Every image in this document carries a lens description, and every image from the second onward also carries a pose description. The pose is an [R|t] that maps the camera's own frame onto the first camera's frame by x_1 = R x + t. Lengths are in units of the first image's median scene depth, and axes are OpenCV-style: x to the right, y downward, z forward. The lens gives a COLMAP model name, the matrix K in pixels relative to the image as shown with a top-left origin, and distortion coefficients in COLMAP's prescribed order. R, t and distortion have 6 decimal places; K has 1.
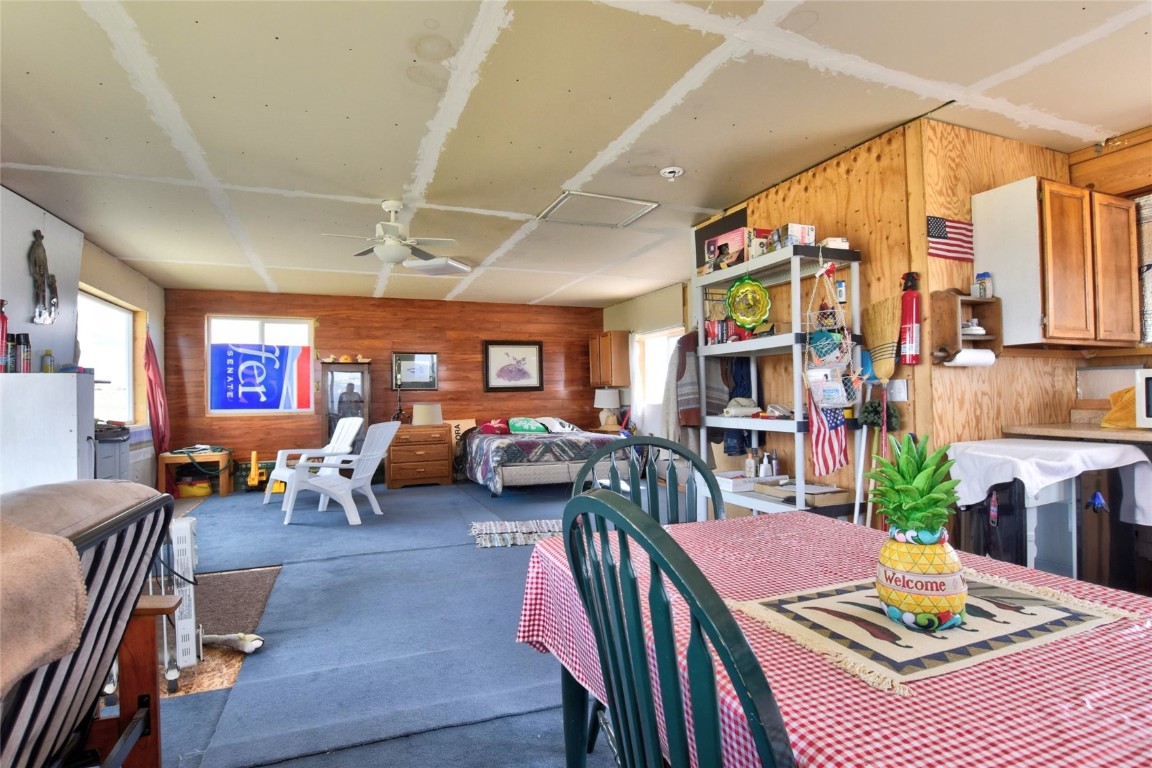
lens RADIAL K [[590.8, 0, 578.5], [0, 590.8, 386.2], [0, 0, 1]] dist [-0.025459, 0.000617]
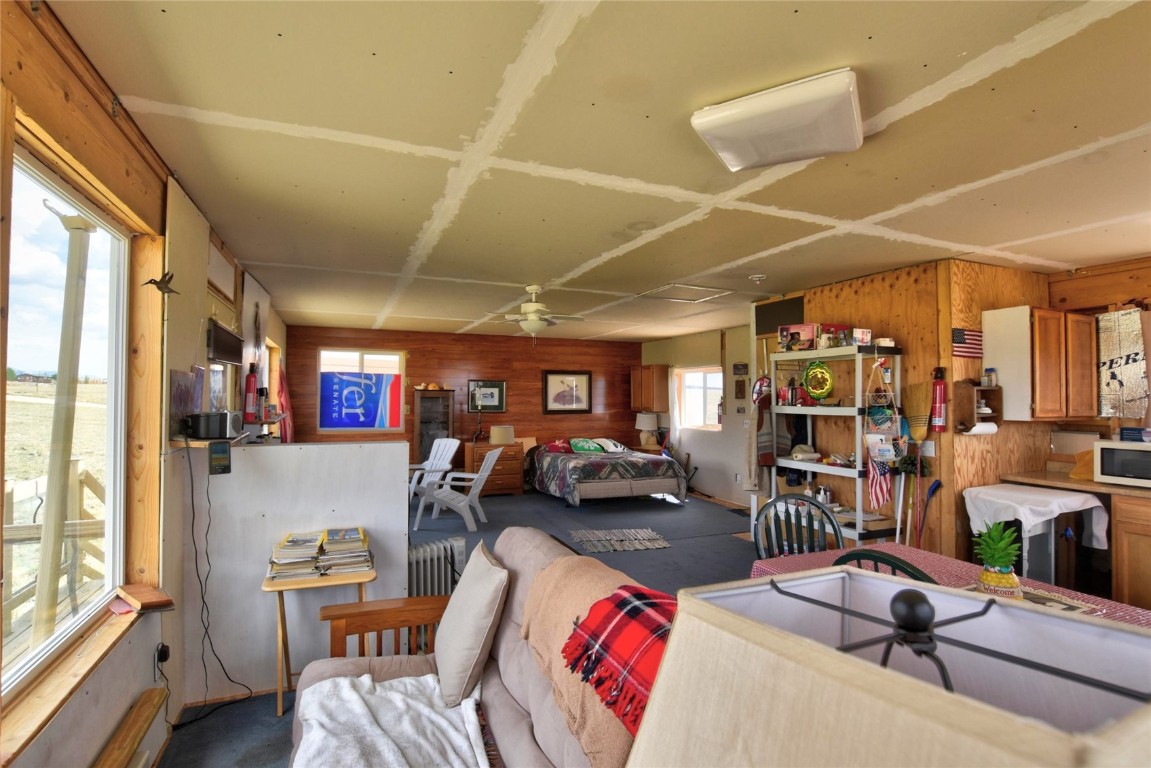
lens RADIAL K [[560.4, 0, 575.5], [0, 560.4, 384.0], [0, 0, 1]] dist [-0.024617, 0.000021]
pose [[0.999662, 0.019323, 0.017367, -0.324180], [-0.019194, 0.999787, -0.007595, -0.119670], [-0.017510, 0.007259, 0.999820, -0.315958]]
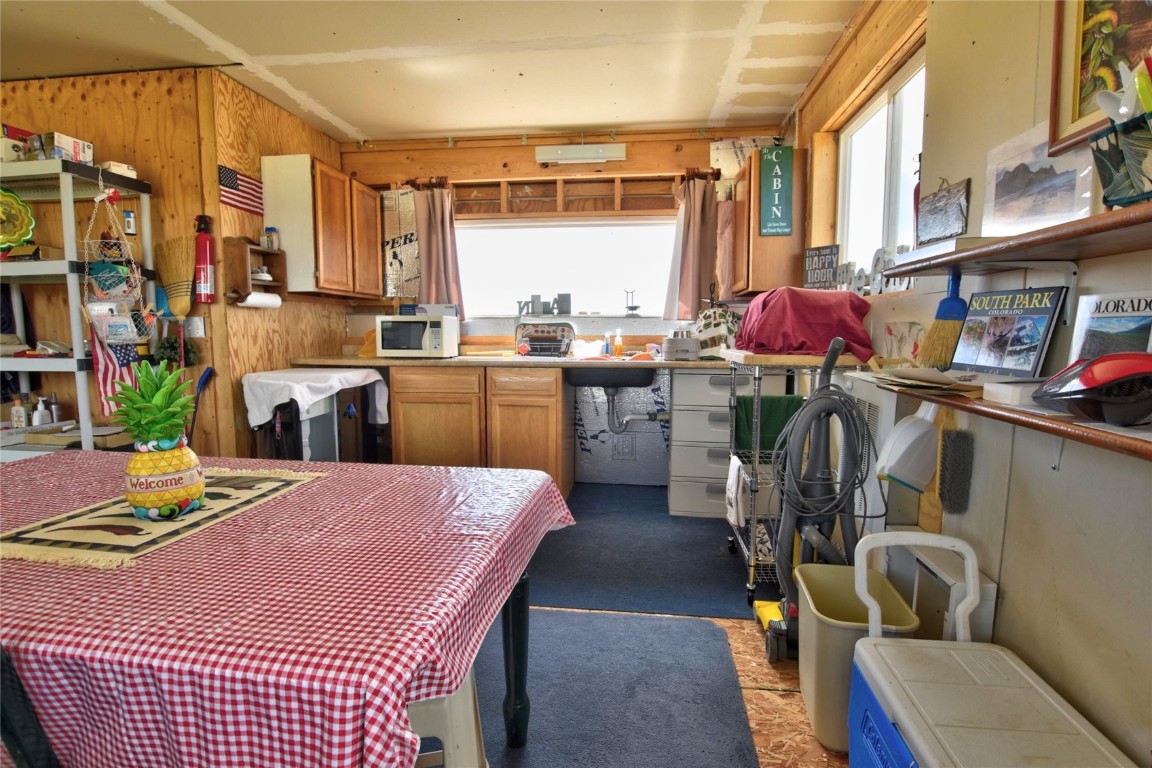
lens RADIAL K [[558.3, 0, 582.4], [0, 558.3, 387.7], [0, 0, 1]] dist [-0.026631, 0.001918]
pose [[0.483589, -0.072799, 0.872262, 0.007353], [-0.024336, 0.995032, 0.096537, 0.002742], [-0.874957, -0.067912, 0.479415, -0.092926]]
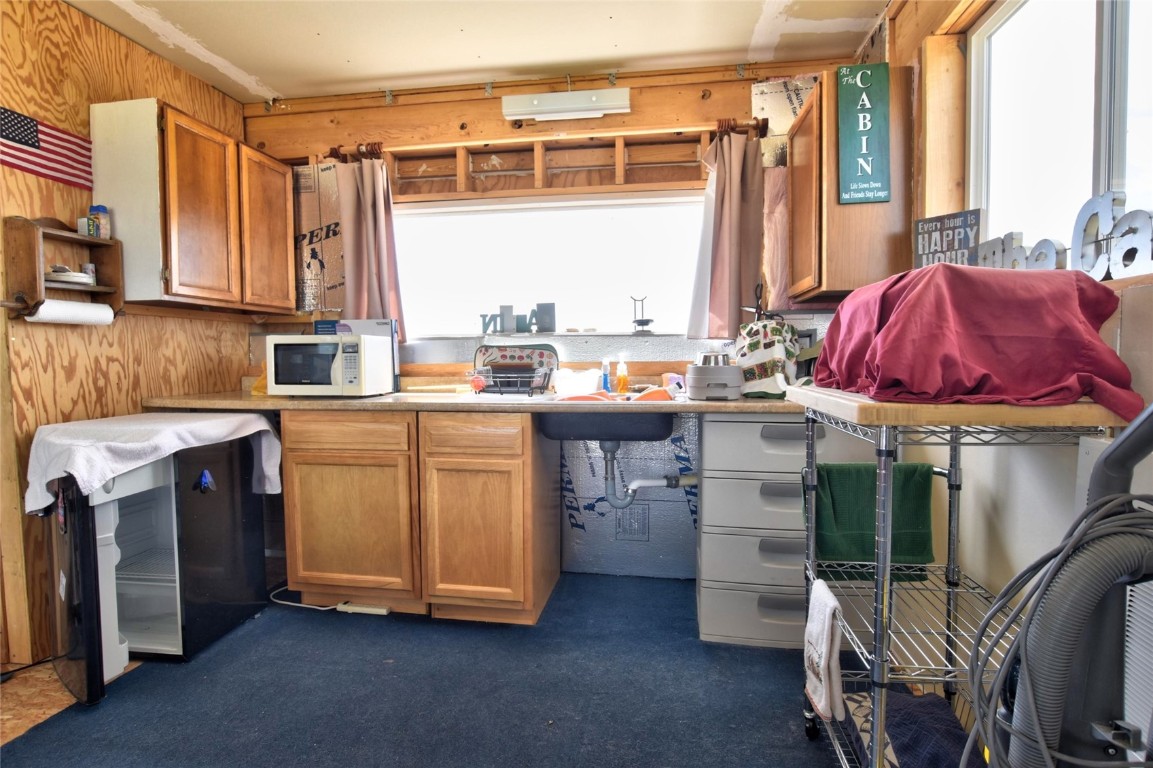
lens RADIAL K [[587.3, 0, 581.7], [0, 587.3, 386.9], [0, 0, 1]] dist [-0.025468, 0.002311]
pose [[0.513058, -0.035099, 0.857636, 0.336157], [-0.016737, 0.998565, 0.050879, -0.001190], [-0.858191, -0.040459, 0.511734, 0.032030]]
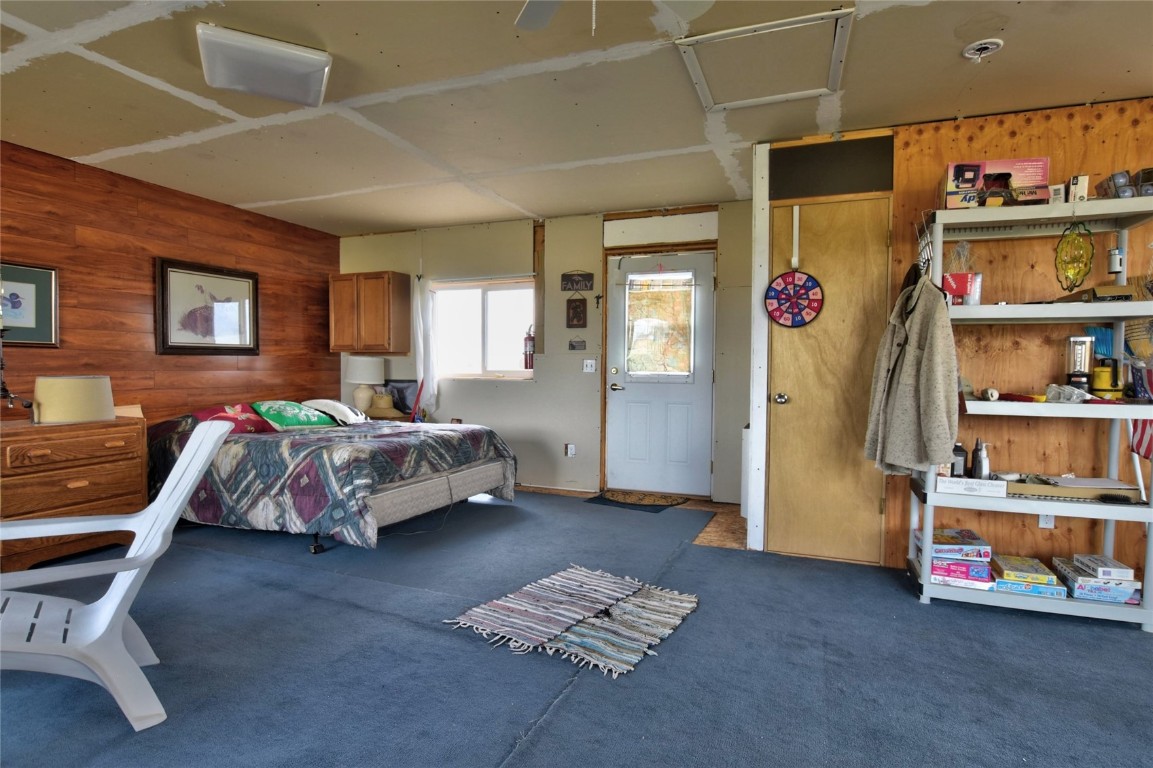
lens RADIAL K [[587.3, 0, 581.7], [0, 587.3, 386.9], [0, 0, 1]] dist [-0.025468, 0.002311]
pose [[0.687486, -0.002787, 0.726192, -0.772354], [-0.030562, 0.998996, 0.032768, 0.029701], [-0.725554, -0.044721, 0.686711, 1.007934]]
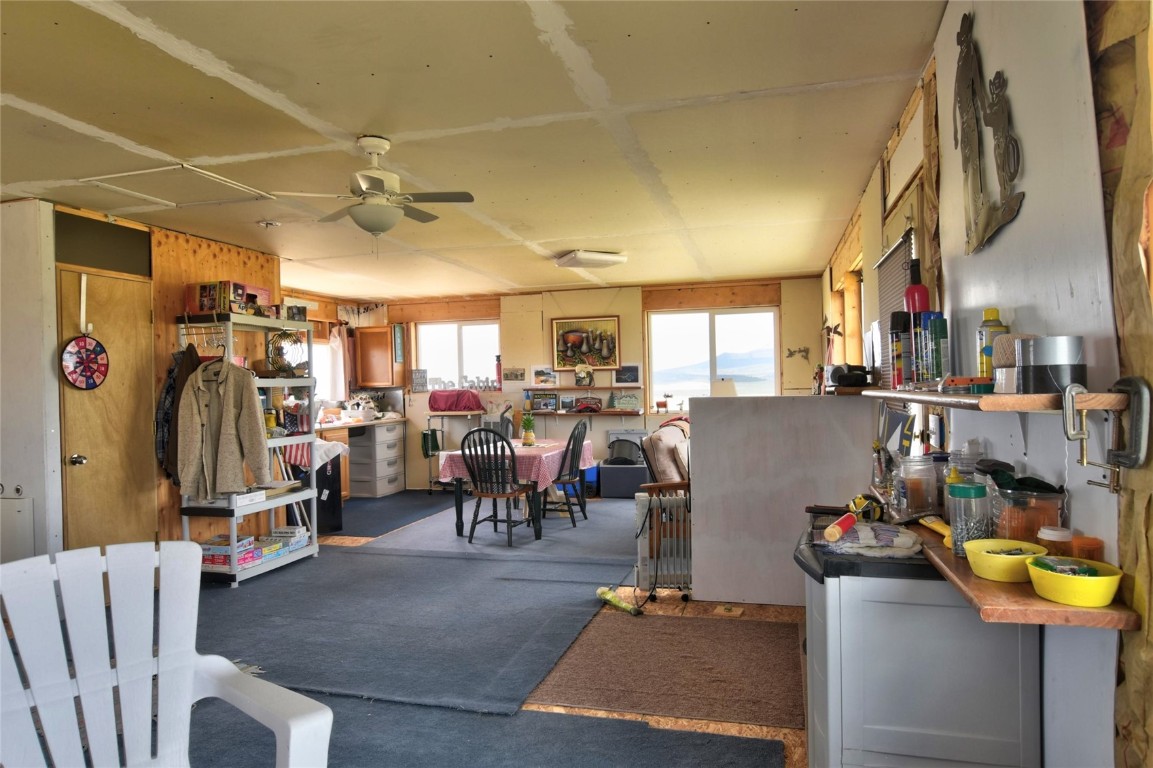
lens RADIAL K [[705.7, 0, 576.5], [0, 705.7, 384.0], [0, 0, 1]] dist [-0.002378, 0.004462]
pose [[-0.790910, 0.031428, 0.611125, -1.311641], [0.024622, 0.999506, -0.019535, -0.019843], [-0.611438, -0.000404, -0.791293, 2.003652]]
